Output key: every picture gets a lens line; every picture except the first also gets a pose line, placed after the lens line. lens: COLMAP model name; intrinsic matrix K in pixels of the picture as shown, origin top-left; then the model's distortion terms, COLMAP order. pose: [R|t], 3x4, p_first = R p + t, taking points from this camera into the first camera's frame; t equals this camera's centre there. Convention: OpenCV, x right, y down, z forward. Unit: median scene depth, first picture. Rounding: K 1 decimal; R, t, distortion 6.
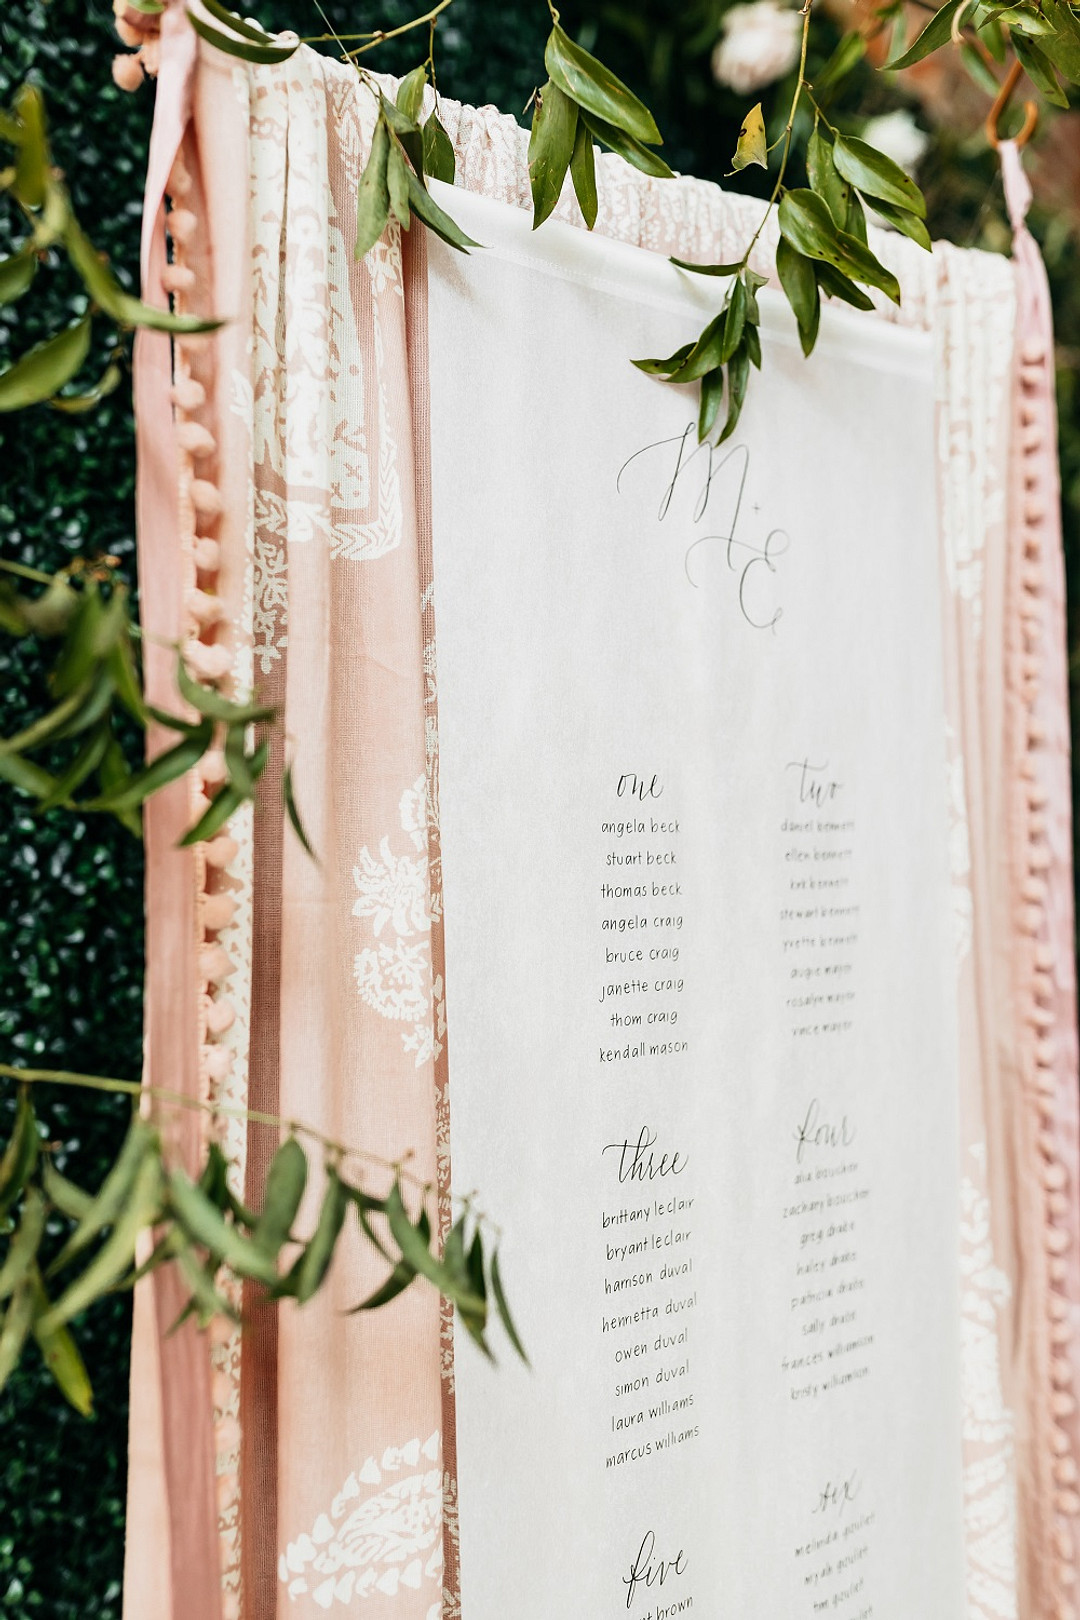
lens RADIAL K [[1556.9, 0, 541.9], [0, 1556.9, 808.3], [0, 0, 1]] dist [0.011066, 0.000000]
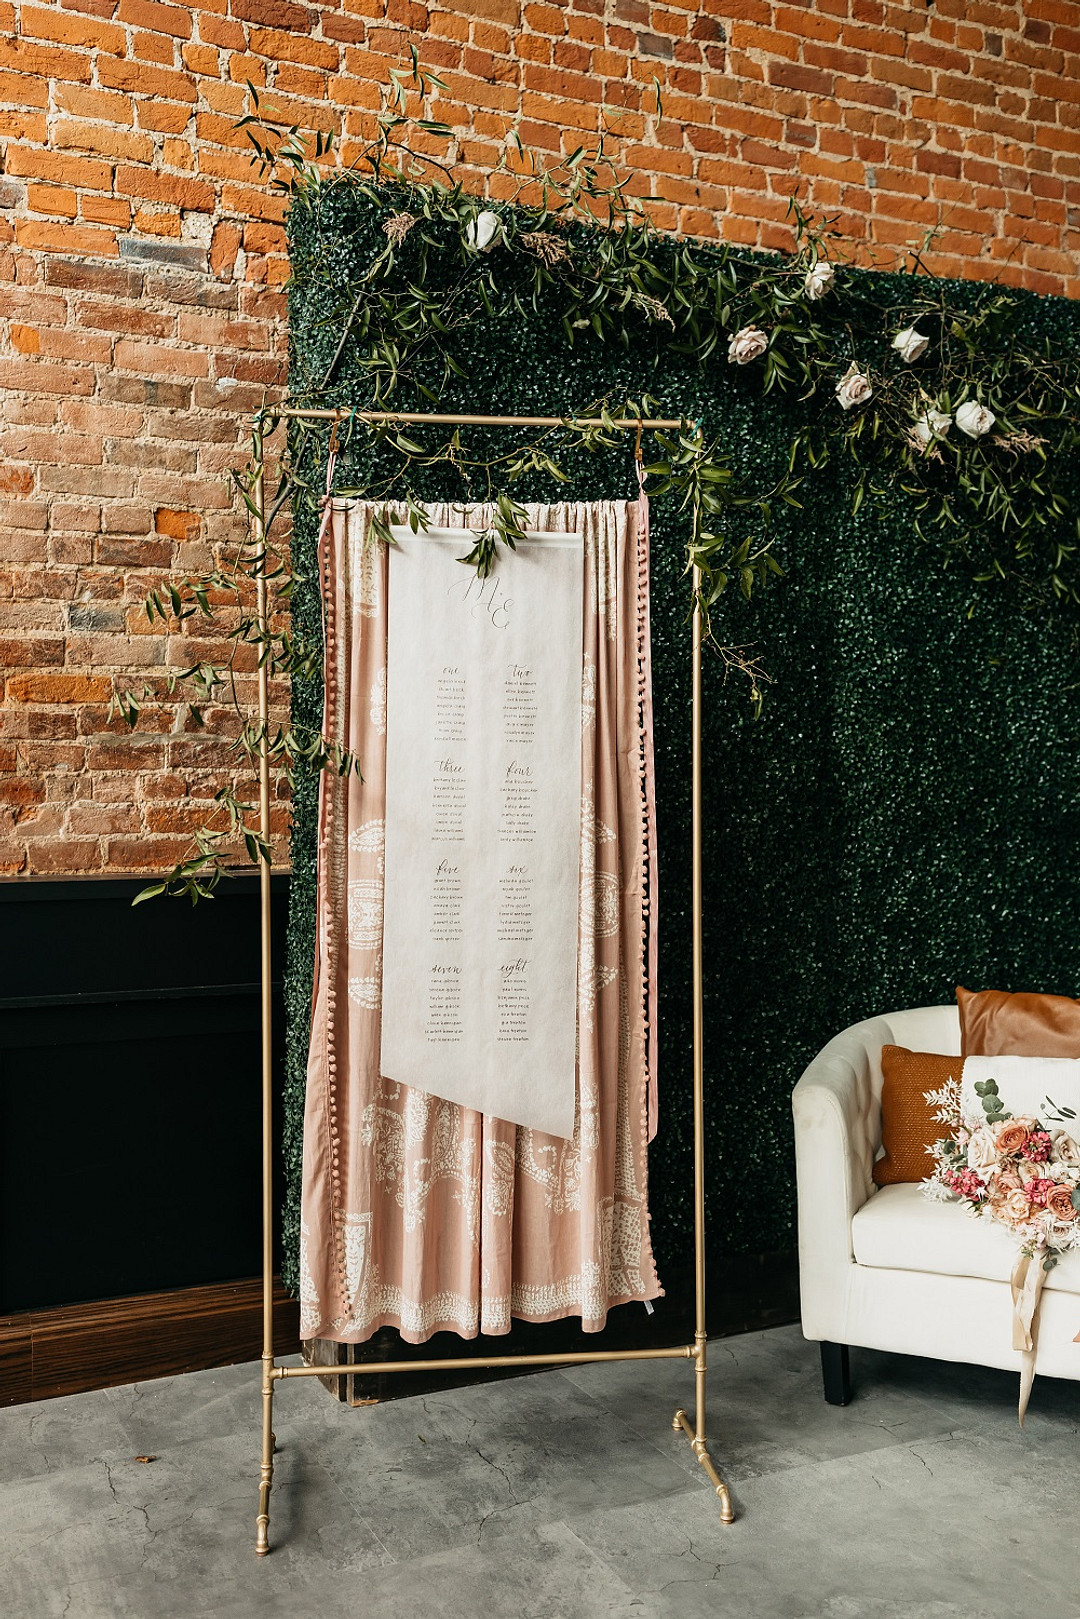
lens RADIAL K [[1556.0, 0, 539.5], [0, 1556.0, 806.8], [0, 0, 1]] dist [0.011066, 0.000000]
pose [[0.863659, 0.012106, -0.503930, 2.175456], [-0.010949, 0.999926, 0.005257, 0.296427], [0.503957, 0.000977, 0.863728, -2.197729]]
